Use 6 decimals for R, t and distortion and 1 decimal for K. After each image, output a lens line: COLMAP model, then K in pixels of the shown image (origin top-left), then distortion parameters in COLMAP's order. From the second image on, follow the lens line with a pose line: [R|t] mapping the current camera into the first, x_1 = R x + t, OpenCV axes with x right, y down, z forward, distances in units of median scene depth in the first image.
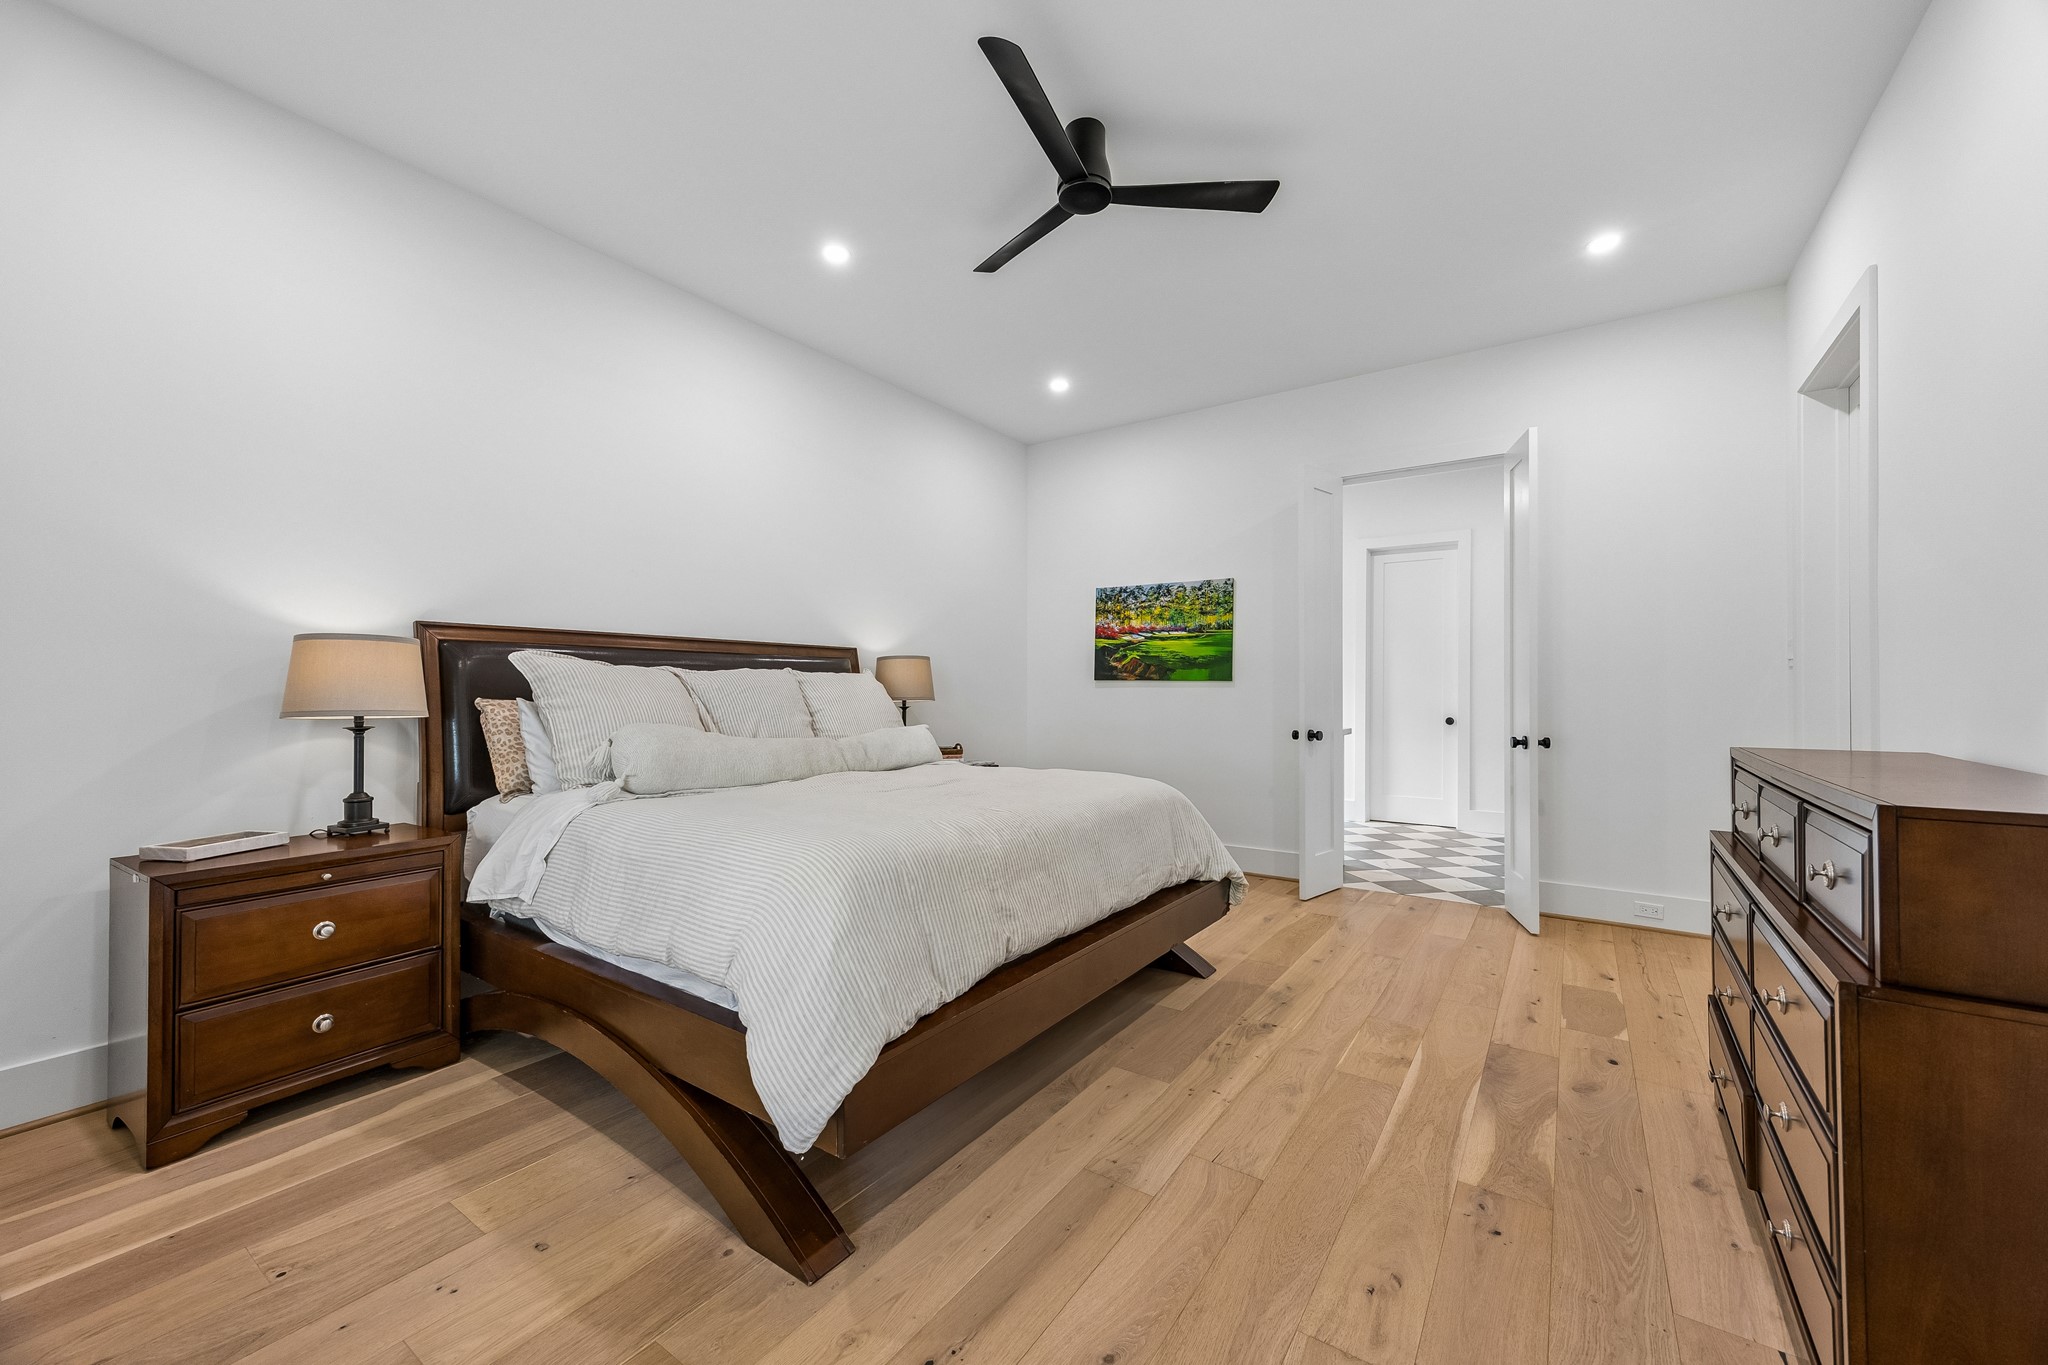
lens RADIAL K [[805.9, 0, 1026.7], [0, 805.9, 686.4], [0, 0, 1]] dist [-0.001454, -0.000183]
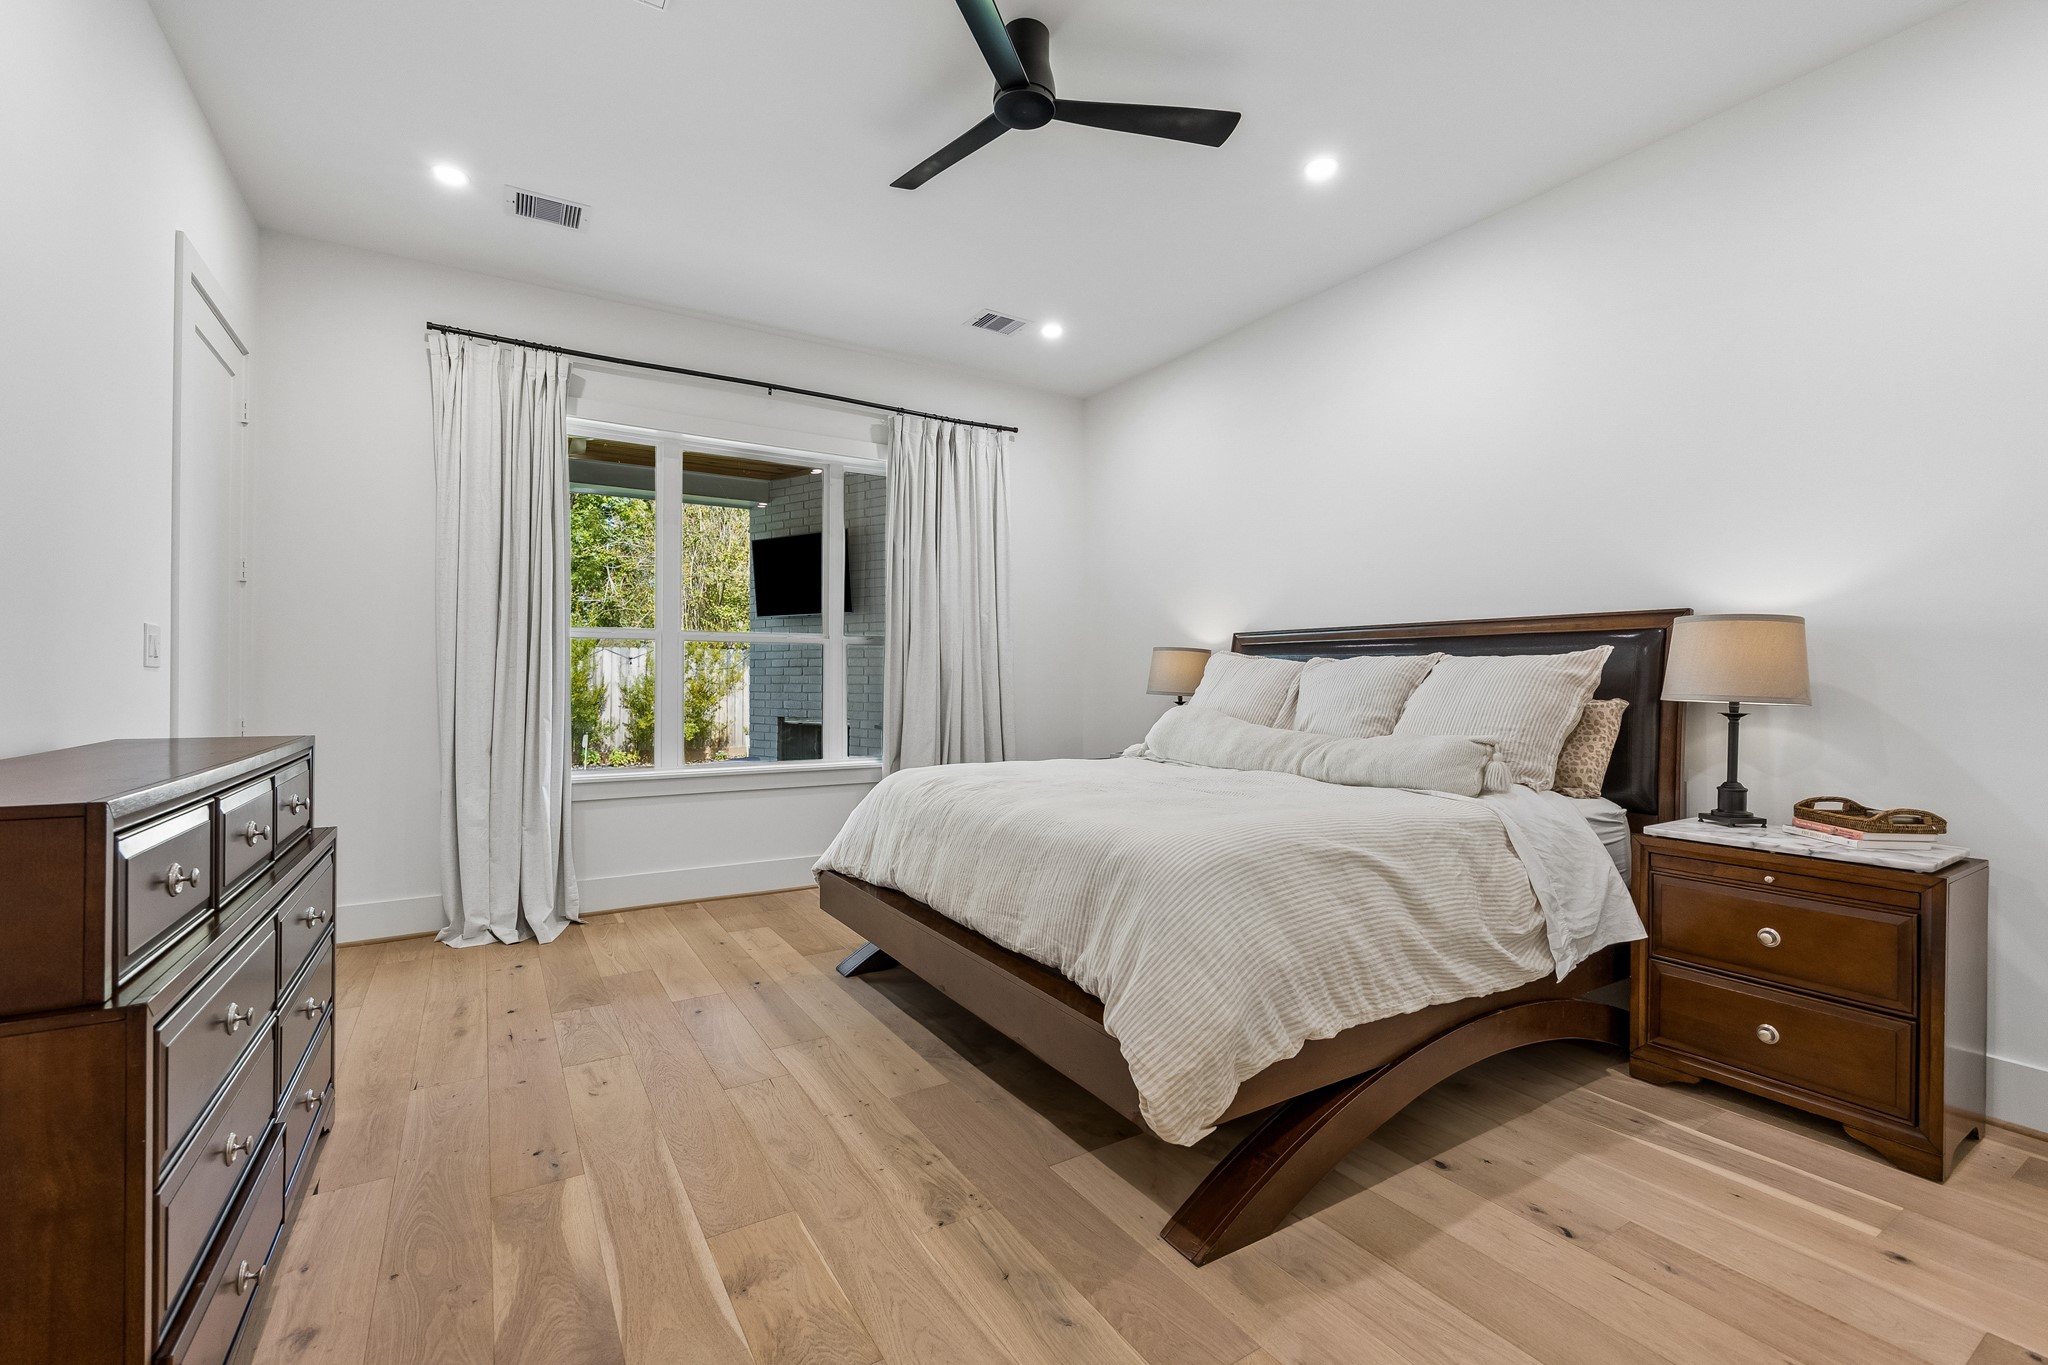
lens RADIAL K [[885.7, 0, 1030.6], [0, 885.7, 680.0], [0, 0, 1]] dist [0.000772, 0.000545]
pose [[-0.406248, 0.006642, -0.913739, 1.133908], [0.011056, 0.999936, 0.002353, 0.001539], [0.913696, -0.009146, -0.406295, 1.692614]]
